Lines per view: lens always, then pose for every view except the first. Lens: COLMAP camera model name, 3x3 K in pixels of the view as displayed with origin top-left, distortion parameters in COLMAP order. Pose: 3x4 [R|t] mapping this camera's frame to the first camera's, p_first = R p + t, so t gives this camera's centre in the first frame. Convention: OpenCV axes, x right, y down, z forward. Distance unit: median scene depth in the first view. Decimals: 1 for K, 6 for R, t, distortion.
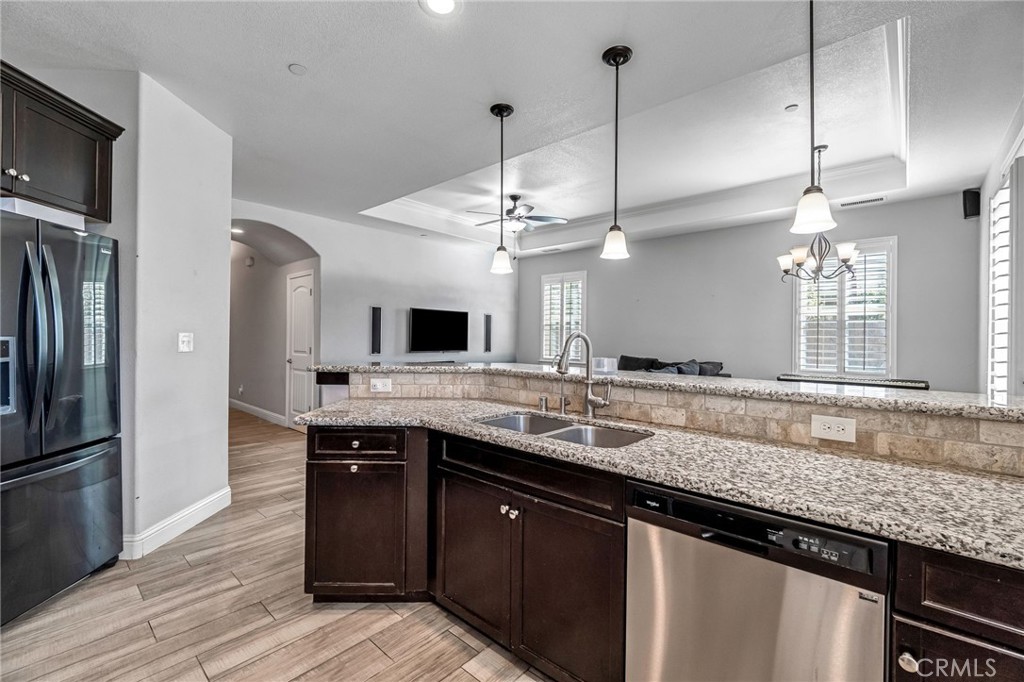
lens RADIAL K [[438.6, 0, 514.5], [0, 438.6, 338.3], [0, 0, 1]] dist [-0.003058, 0.000602]
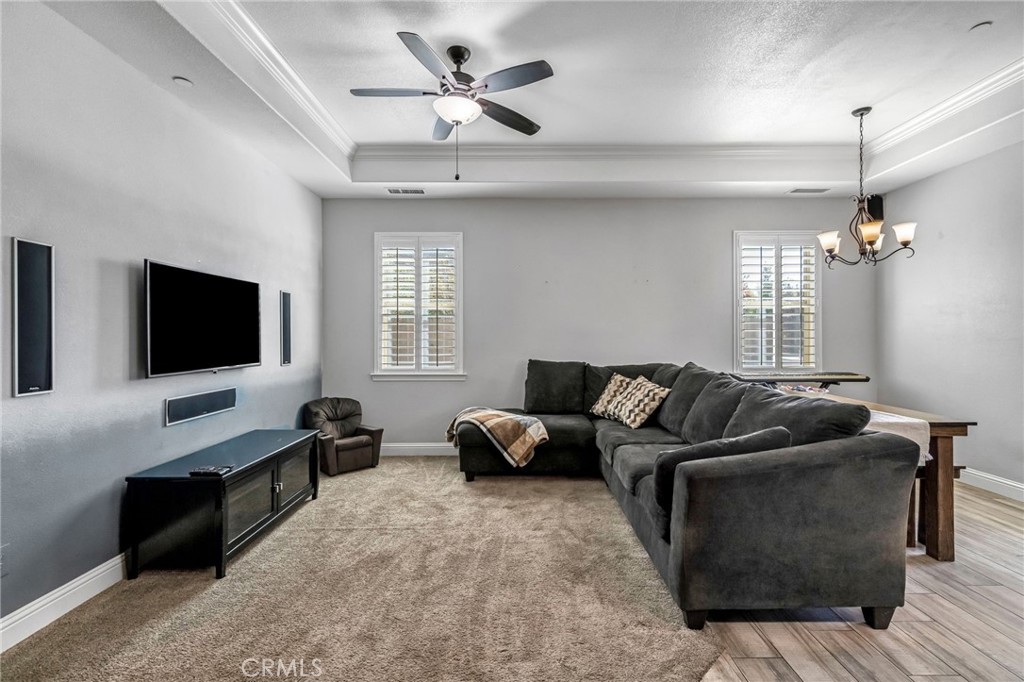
lens RADIAL K [[453.8, 0, 514.6], [0, 453.8, 338.0], [0, 0, 1]] dist [0.001525, 0.000026]
pose [[0.744044, -0.014567, 0.667972, -0.636205], [0.011023, 0.999894, 0.009528, -0.006371], [-0.668040, 0.000274, 0.744125, 1.212540]]
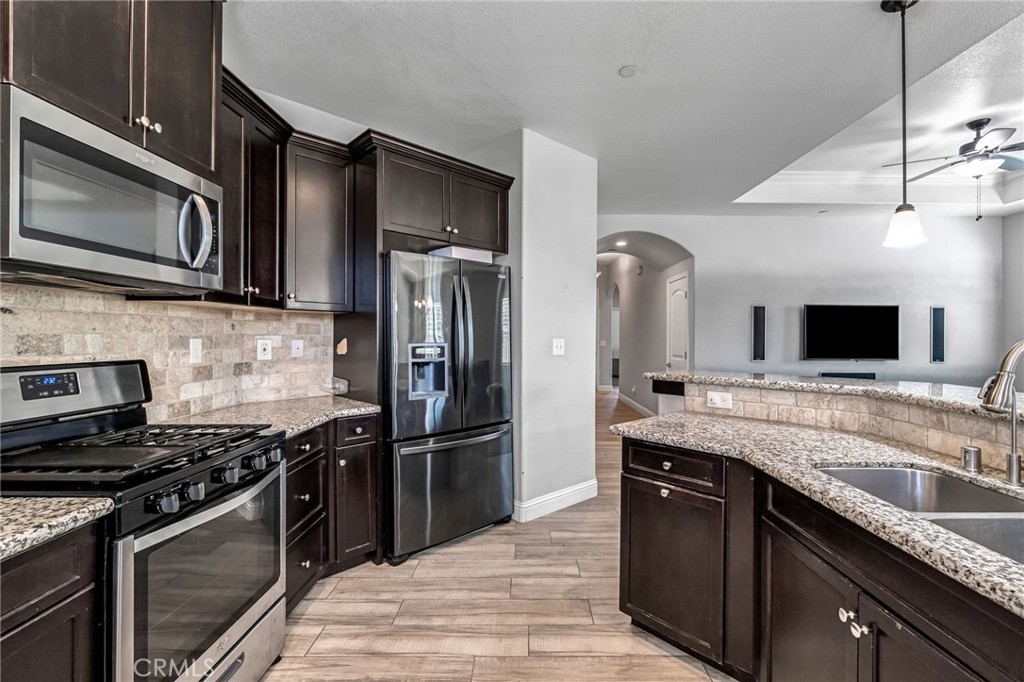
lens RADIAL K [[457.9, 0, 529.6], [0, 457.9, 338.8], [0, 0, 1]] dist [-0.001089, 0.000592]
pose [[0.675860, -0.005578, -0.737008, 0.101574], [0.001828, 0.999981, -0.005891, -0.006679], [0.737027, 0.002634, 0.675858, 0.132310]]
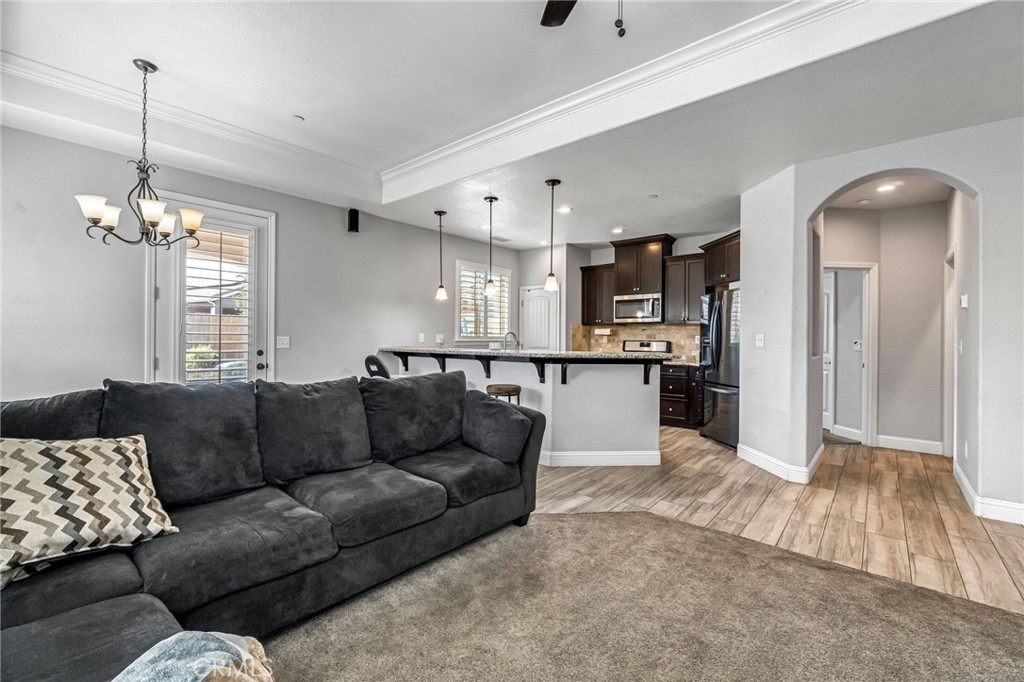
lens RADIAL K [[438.6, 0, 514.5], [0, 438.6, 338.3], [0, 0, 1]] dist [-0.003058, 0.000602]
pose [[-0.999373, -0.017816, -0.030608, 0.150592], [-0.017939, 0.999832, 0.003759, 0.011920], [0.030536, 0.004306, -0.999524, 2.689641]]
